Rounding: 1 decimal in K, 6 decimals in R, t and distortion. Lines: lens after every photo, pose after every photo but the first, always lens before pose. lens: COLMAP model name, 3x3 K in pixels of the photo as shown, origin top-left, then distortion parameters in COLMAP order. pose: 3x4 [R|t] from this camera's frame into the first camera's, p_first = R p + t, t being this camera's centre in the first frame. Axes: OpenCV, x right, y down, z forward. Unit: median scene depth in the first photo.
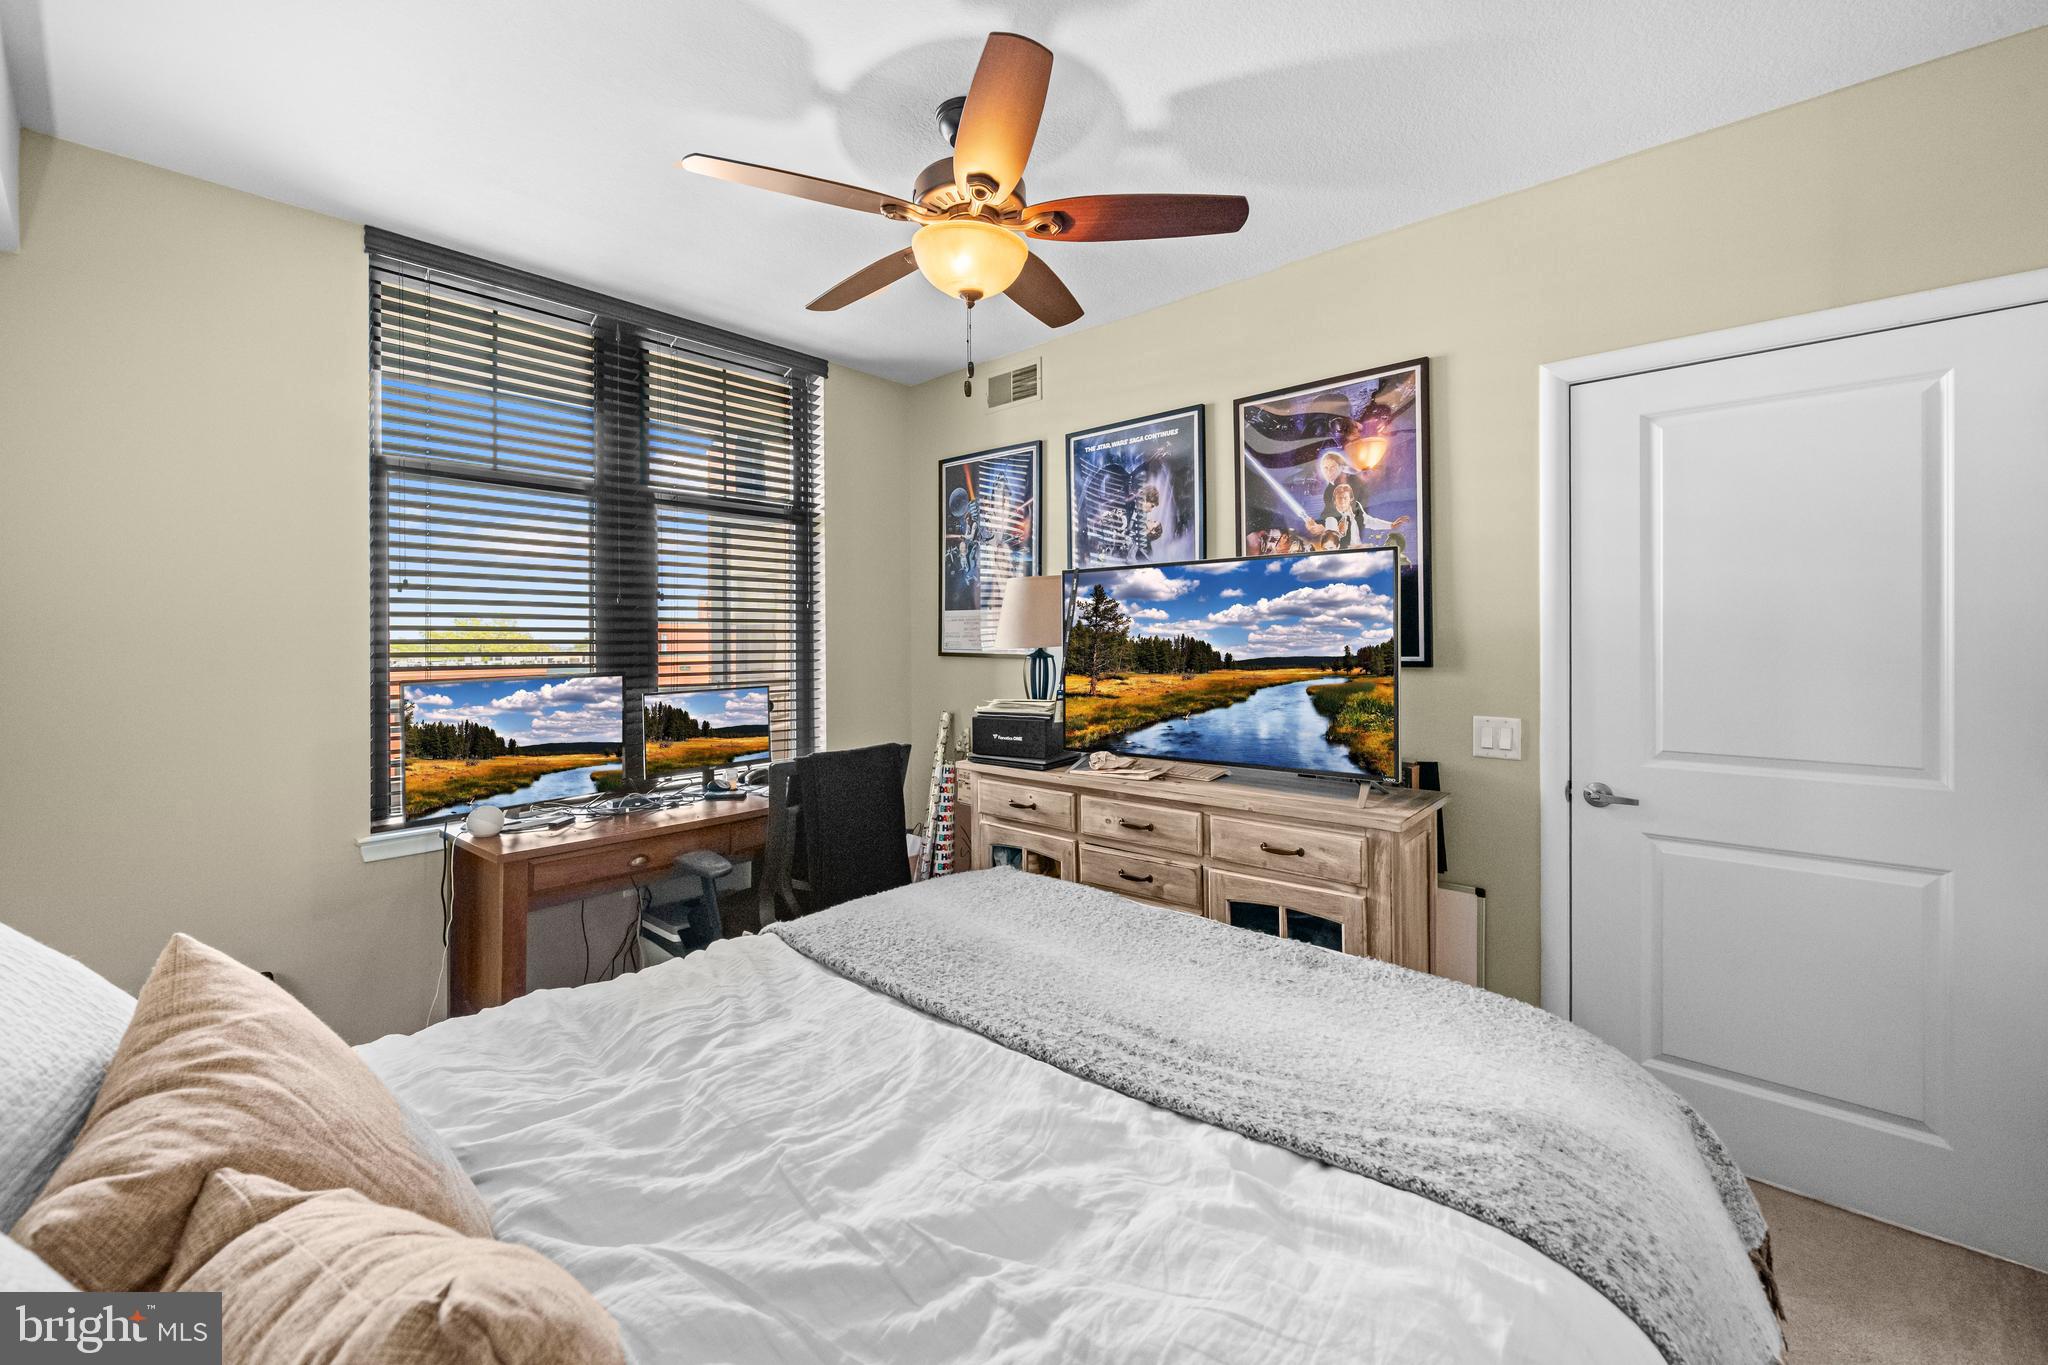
lens RADIAL K [[836.9, 0, 1018.9], [0, 836.9, 634.1], [0, 0, 1]] dist [0.001165, 0.000208]
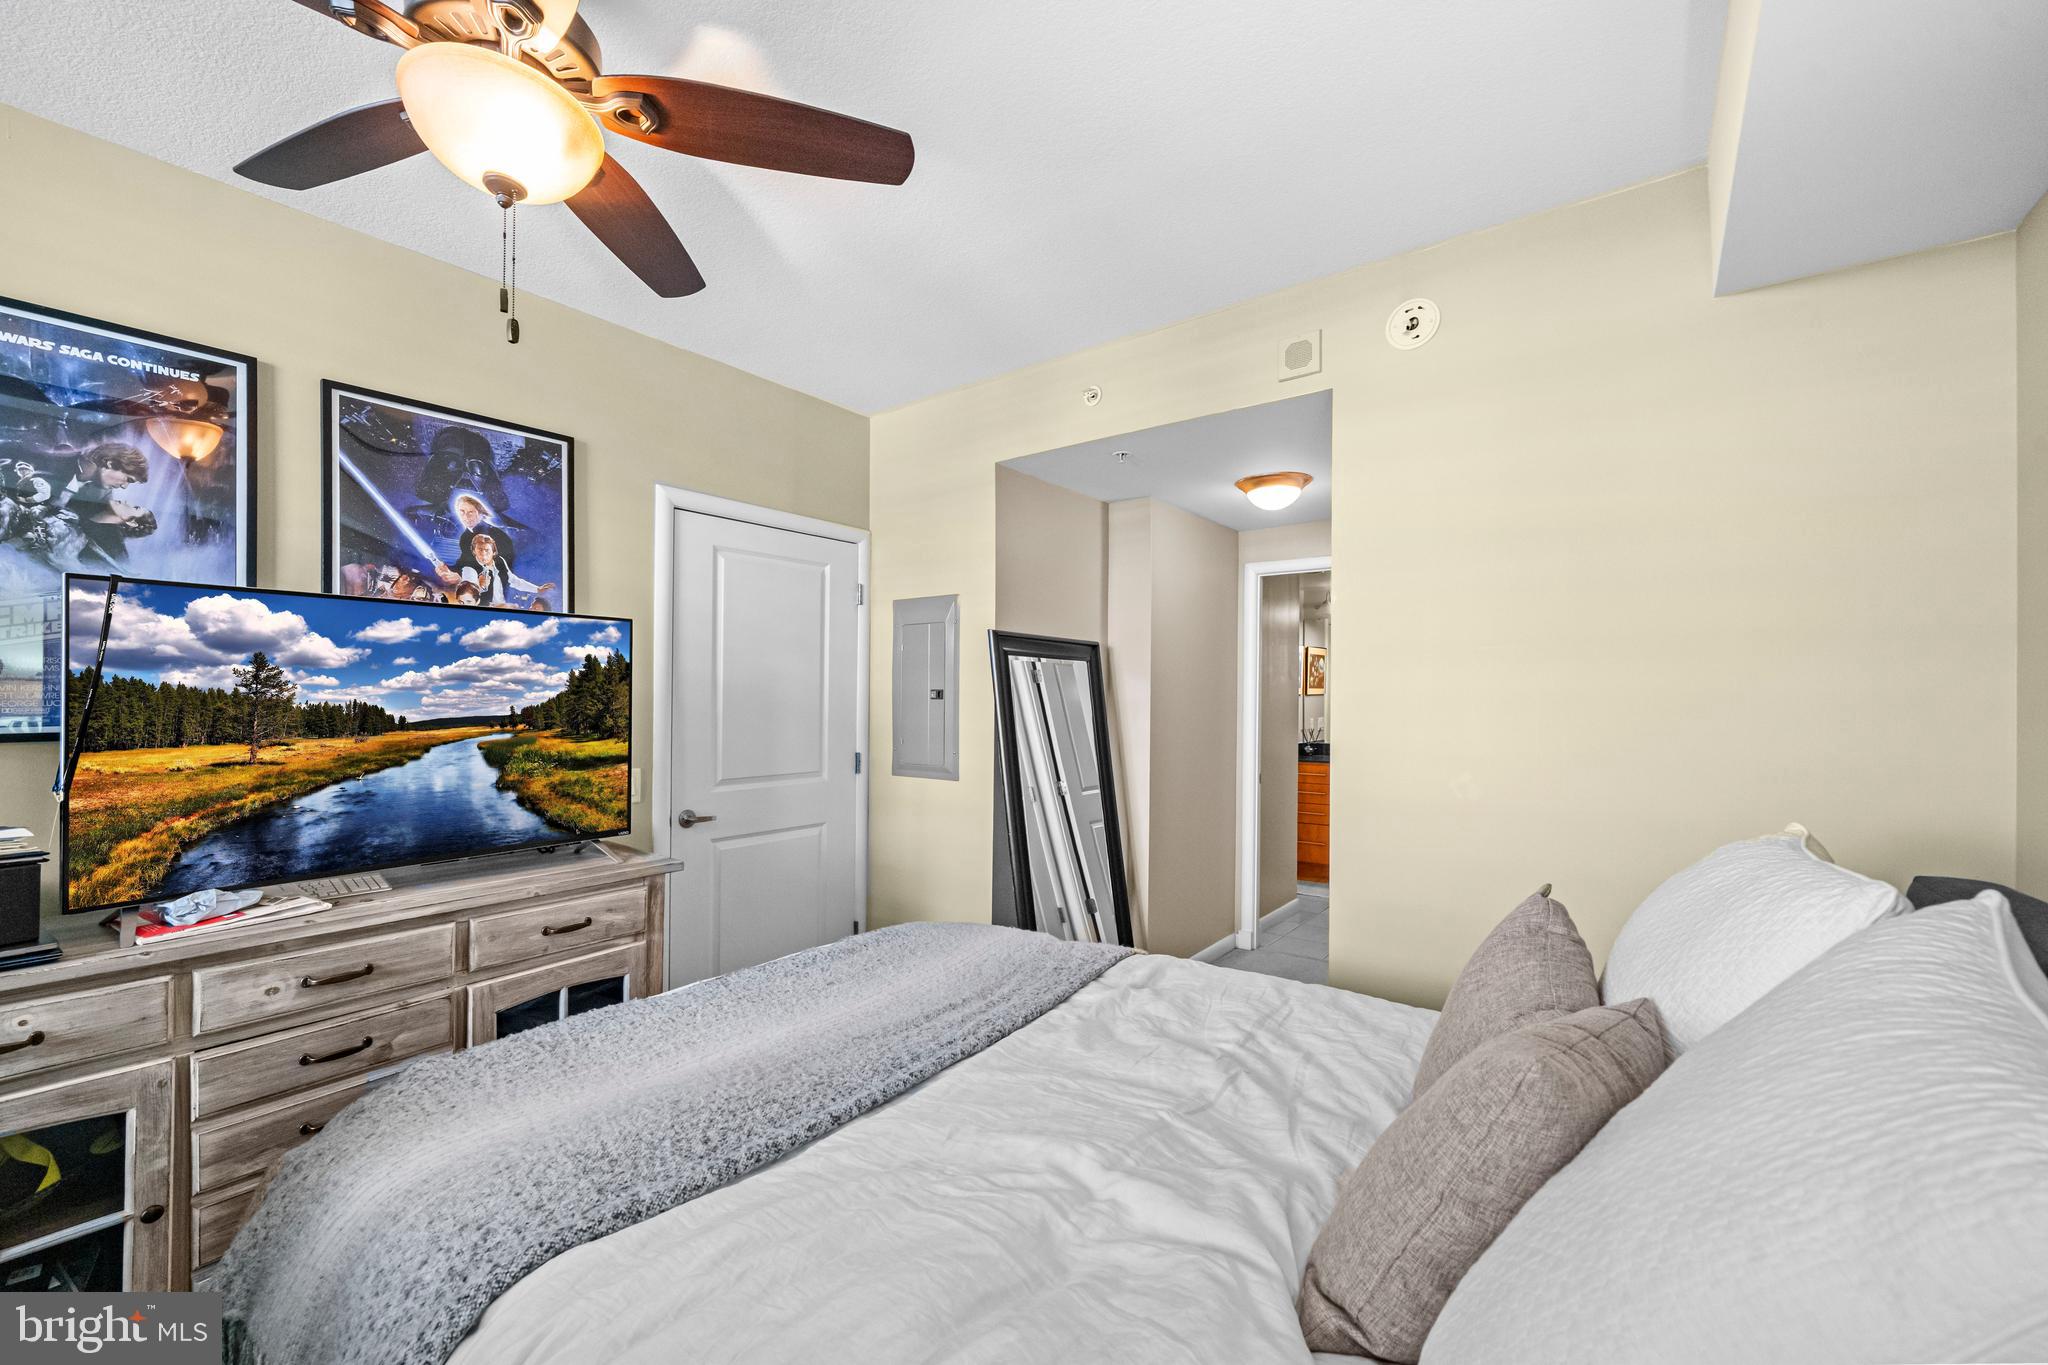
lens RADIAL K [[807.3, 0, 1015.4], [0, 807.3, 695.2], [0, 0, 1]] dist [-0.000968, -0.000239]
pose [[-0.074728, 0.007934, 0.997172, -0.587661], [-0.010728, 0.999904, -0.008760, -0.000836], [-0.997146, -0.011352, -0.074635, 0.525601]]
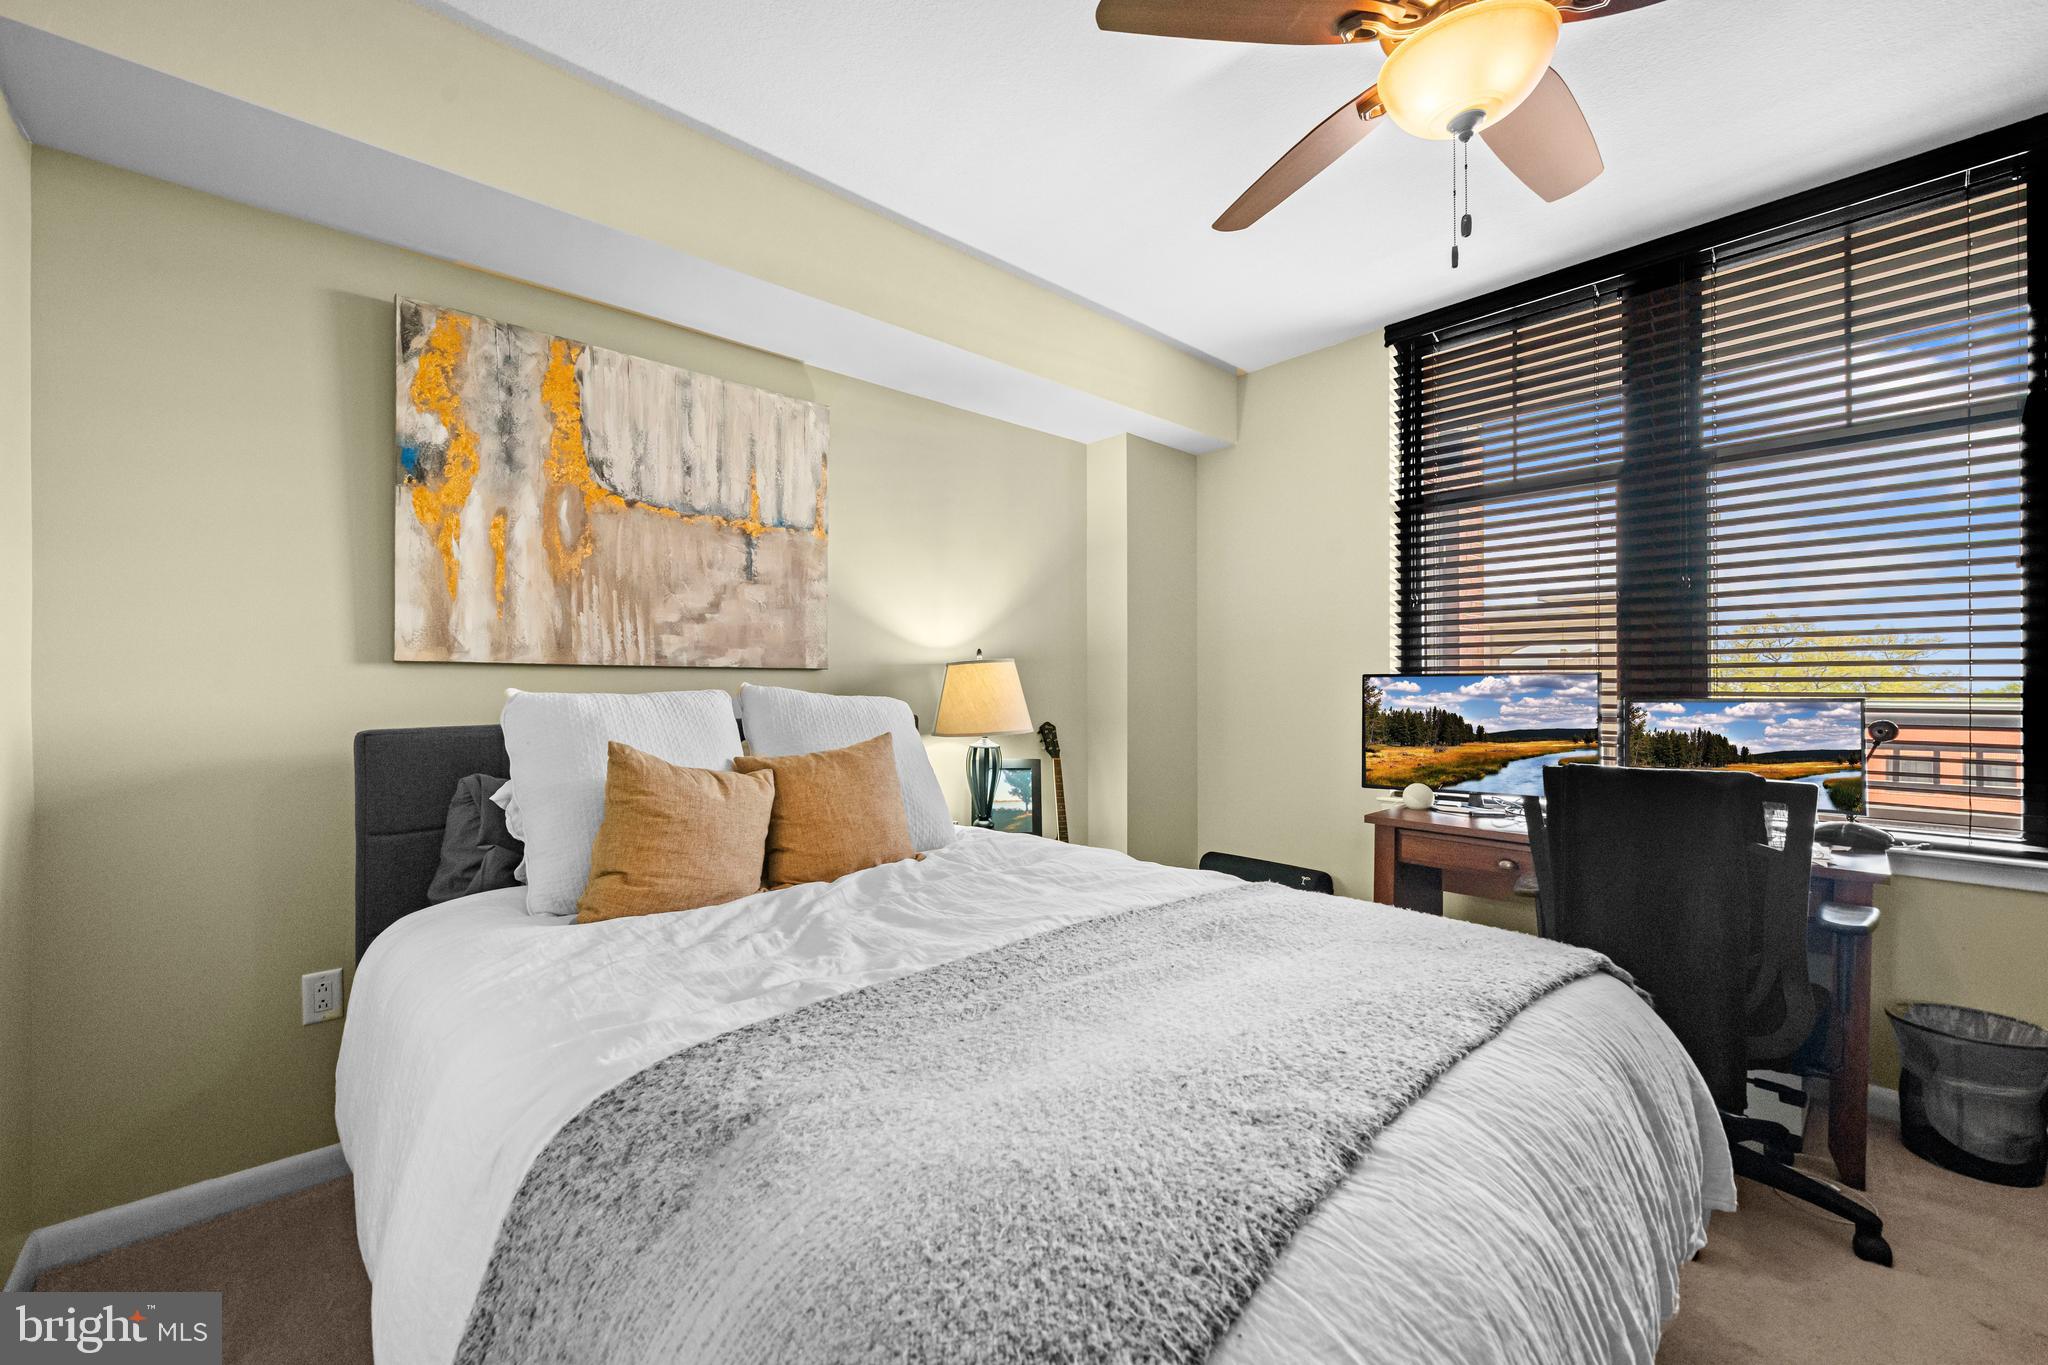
lens RADIAL K [[837.9, 0, 1009.2], [0, 837.9, 683.7], [0, 0, 1]] dist [-0.001556, -0.000069]
pose [[-0.115995, 0.005371, -0.993235, 0.594327], [0.017221, 0.999846, 0.003395, 0.060137], [0.993101, -0.016711, -0.116069, 0.572131]]
